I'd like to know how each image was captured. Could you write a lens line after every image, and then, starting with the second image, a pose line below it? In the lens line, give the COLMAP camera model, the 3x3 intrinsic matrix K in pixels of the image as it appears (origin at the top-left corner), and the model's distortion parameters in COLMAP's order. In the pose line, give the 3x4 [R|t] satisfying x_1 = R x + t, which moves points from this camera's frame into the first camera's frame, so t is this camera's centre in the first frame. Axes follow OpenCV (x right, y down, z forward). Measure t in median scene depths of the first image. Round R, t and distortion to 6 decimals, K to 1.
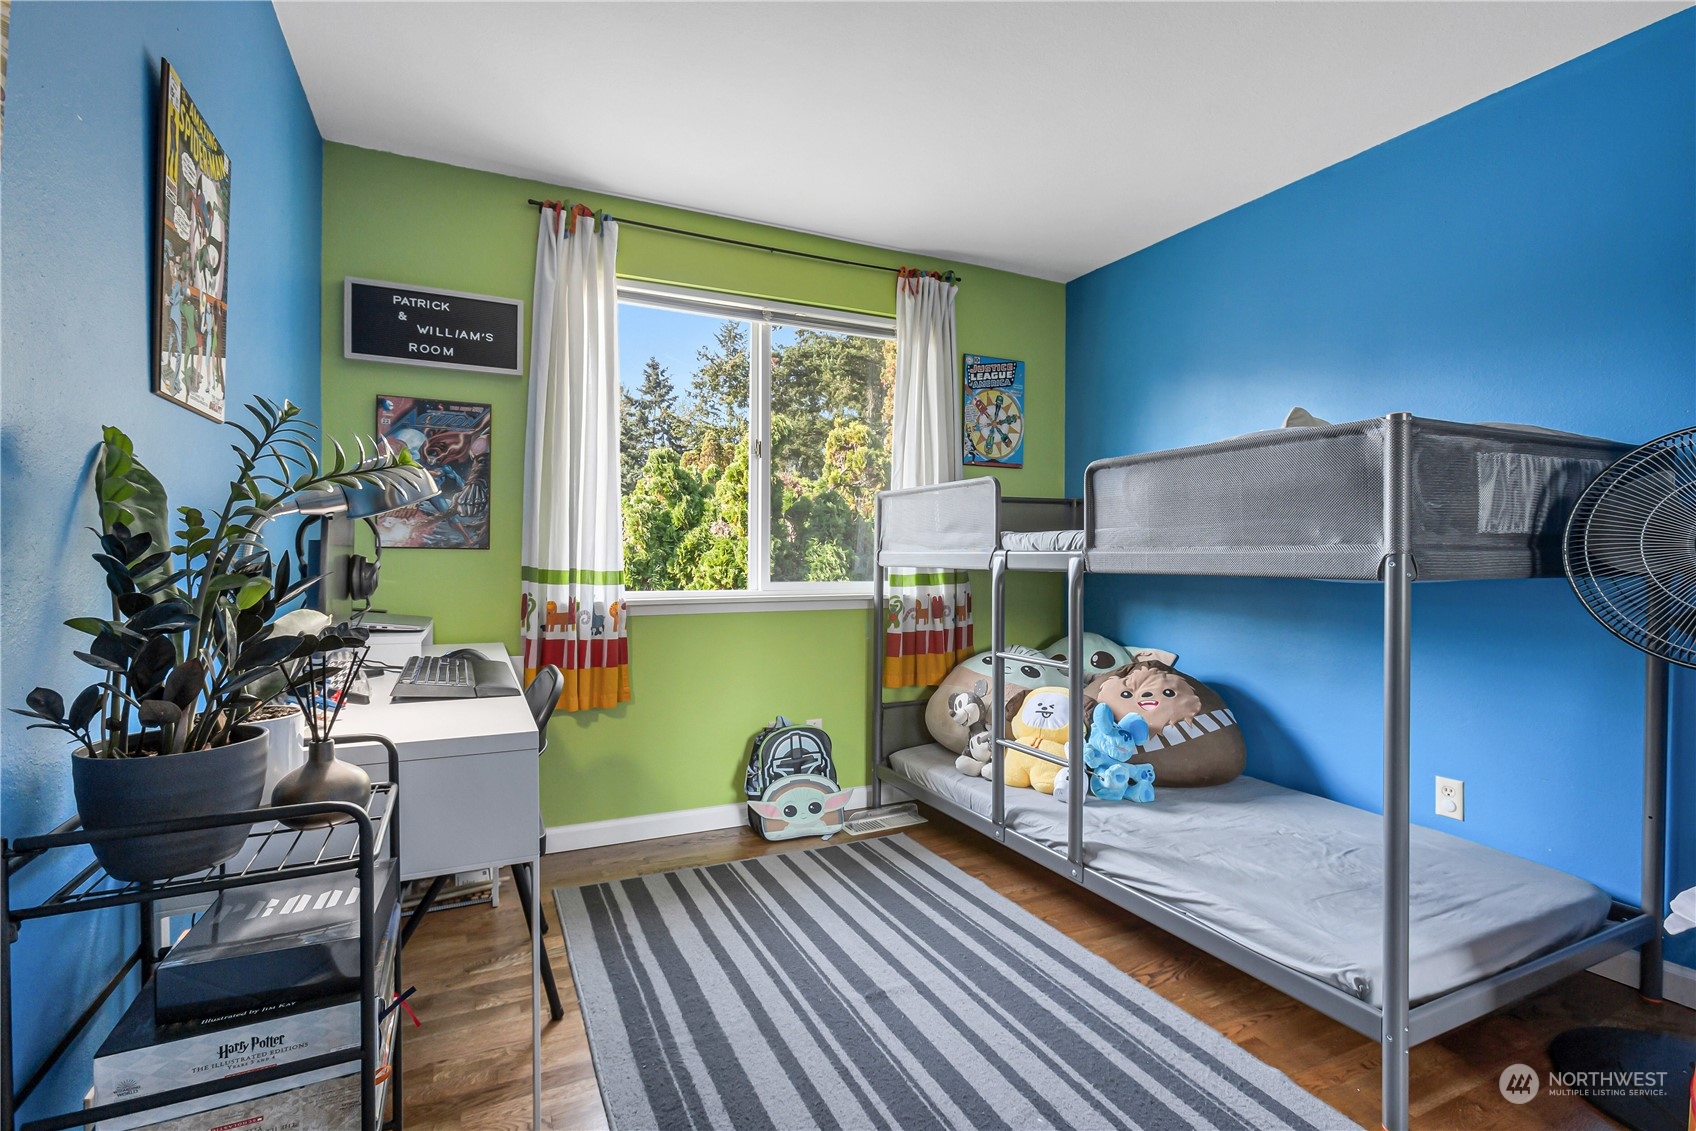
lens RADIAL K [[775.7, 0, 840.7], [0, 775.7, 562.5], [0, 0, 1]] dist [-0.009491, 0.000135]
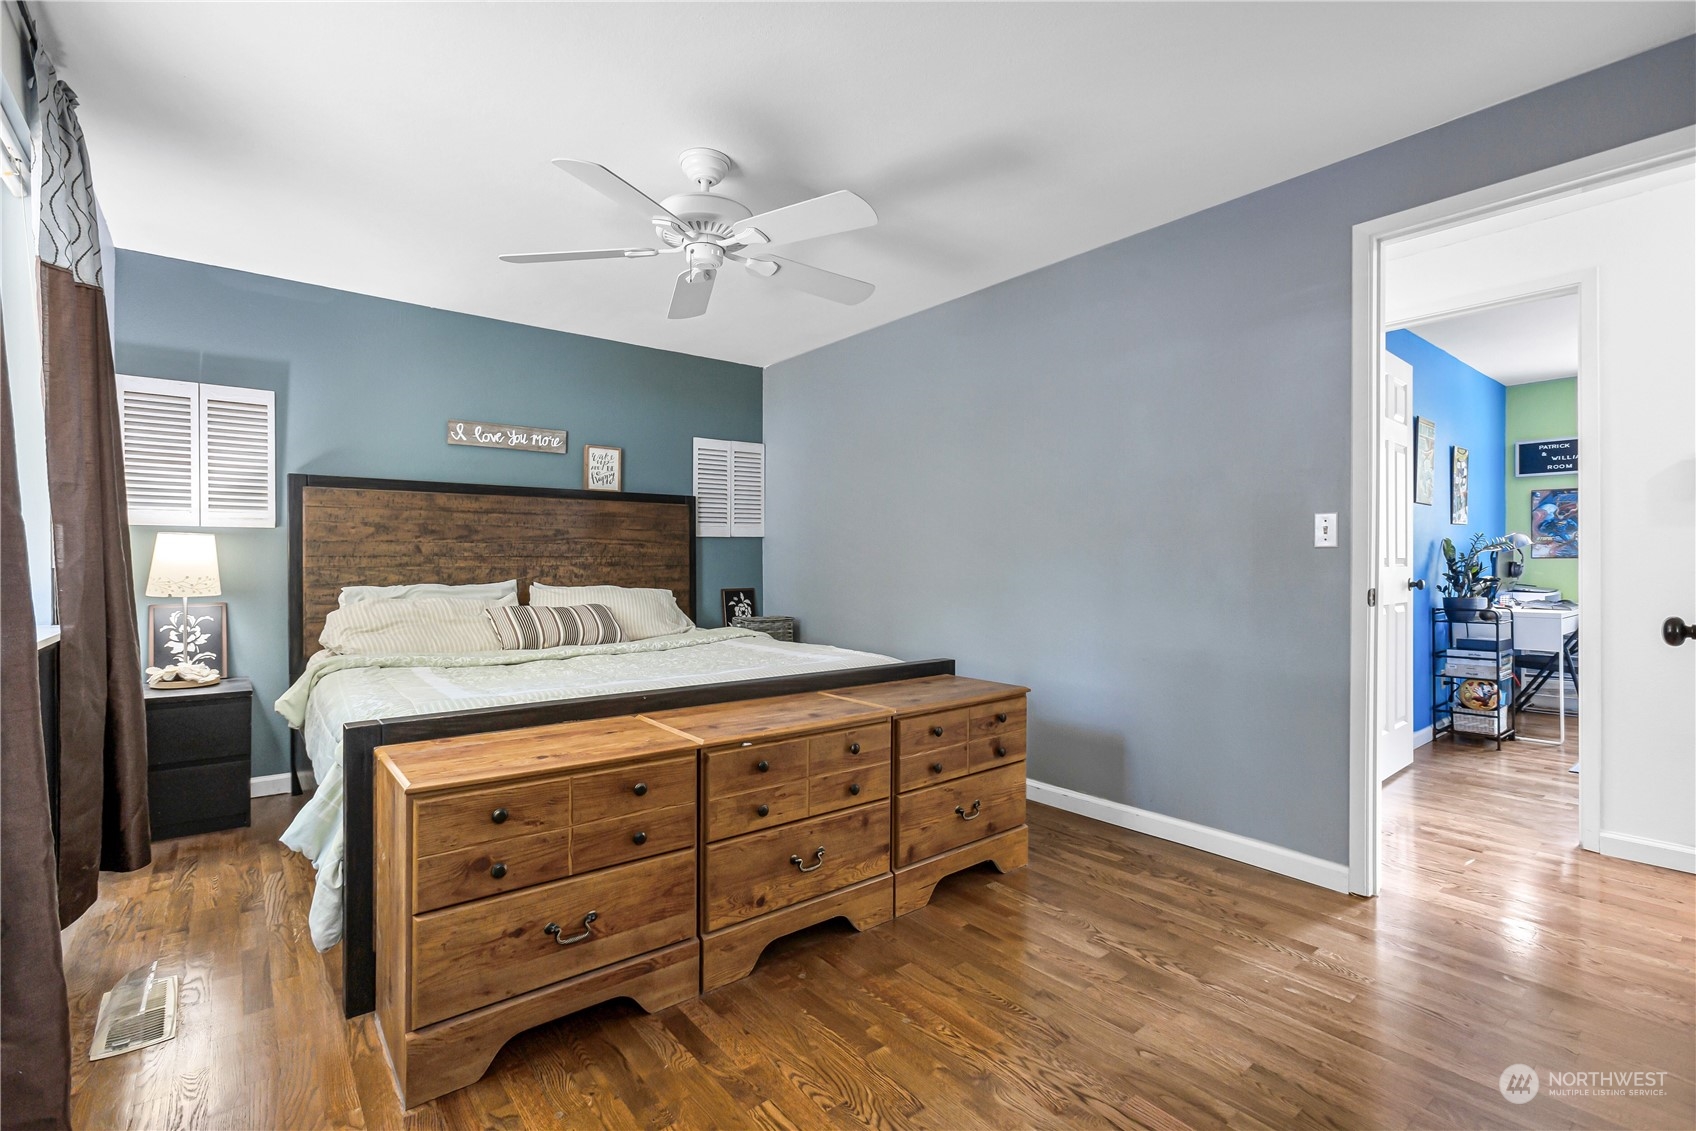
lens RADIAL K [[775.7, 0, 840.7], [0, 775.7, 562.5], [0, 0, 1]] dist [-0.009491, 0.000135]
pose [[0.229193, 0.000690, -0.973381, 1.529861], [-0.005331, 0.999986, -0.000546, 0.007988], [0.973366, 0.005314, 0.229193, -2.009781]]
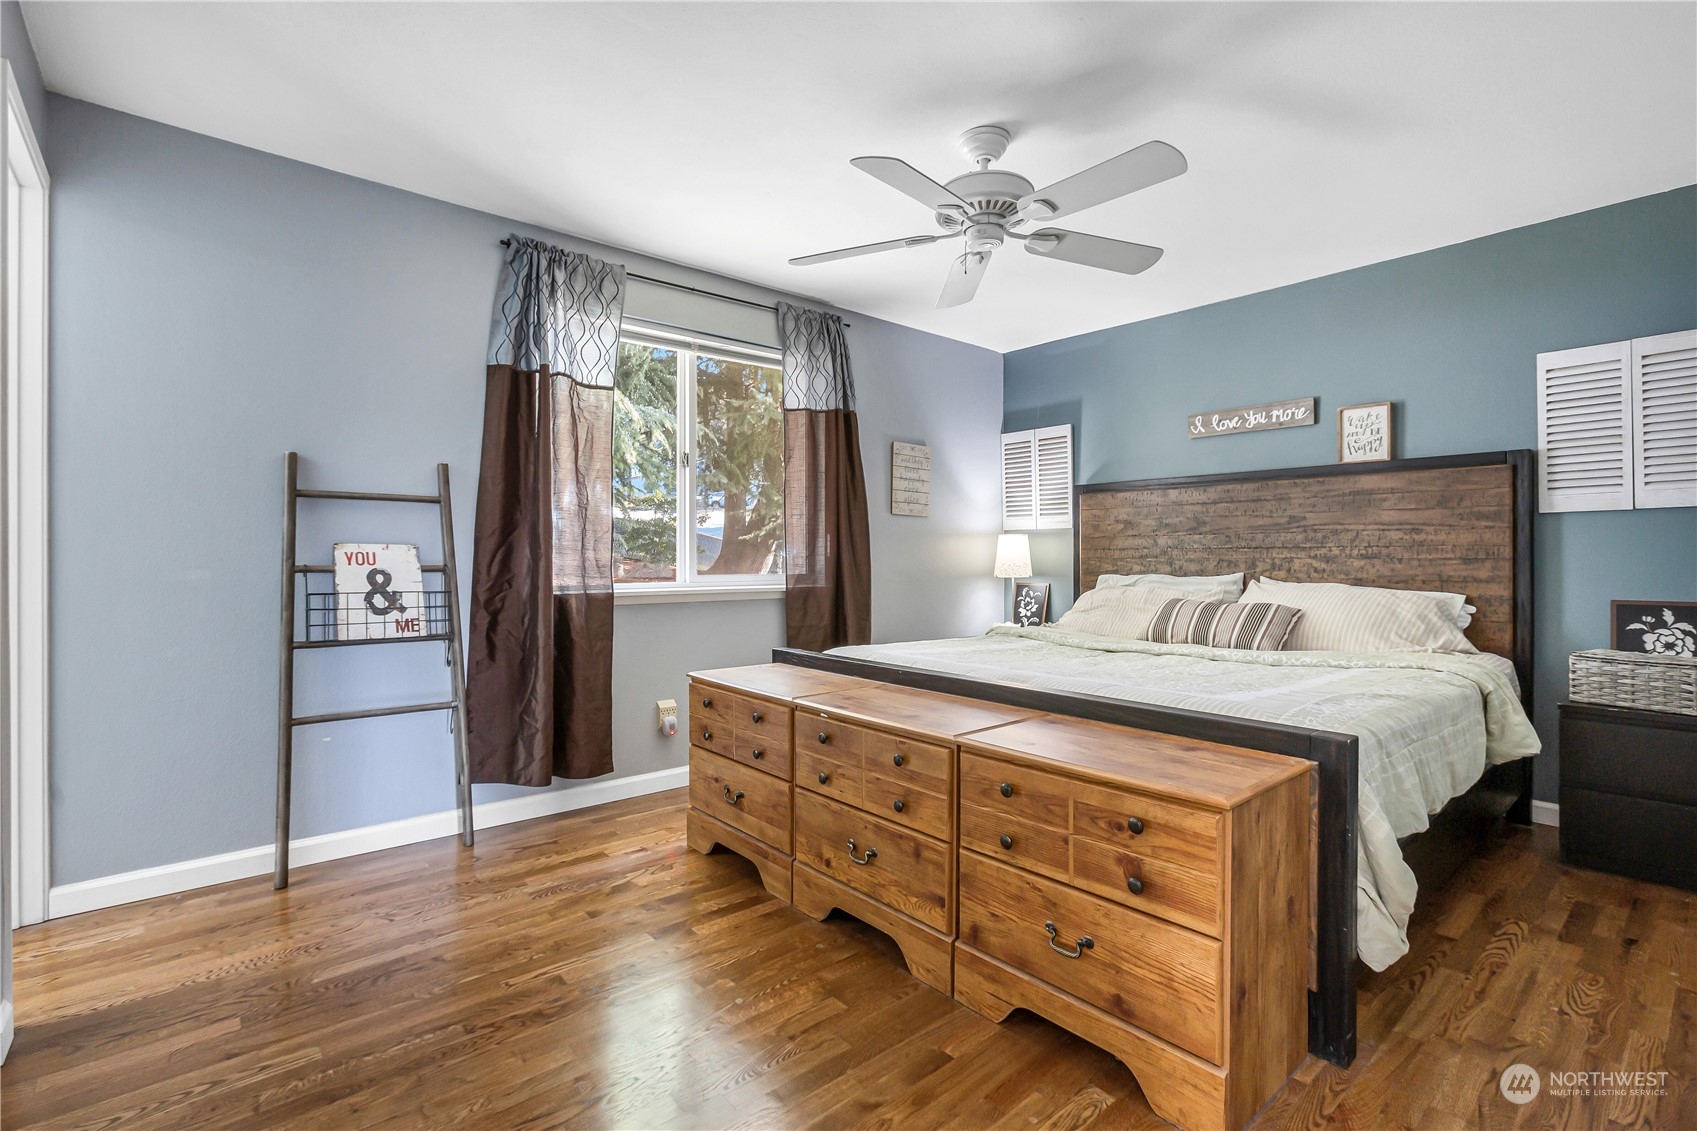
lens RADIAL K [[776.2, 0, 841.2], [0, 776.2, 562.5], [0, 0, 1]] dist [-0.009491, 0.000135]
pose [[-0.967945, 0.000786, -0.251159, 0.923269], [-0.002630, 0.999909, 0.013263, 0.008534], [0.251147, 0.013498, -0.967855, -1.039039]]
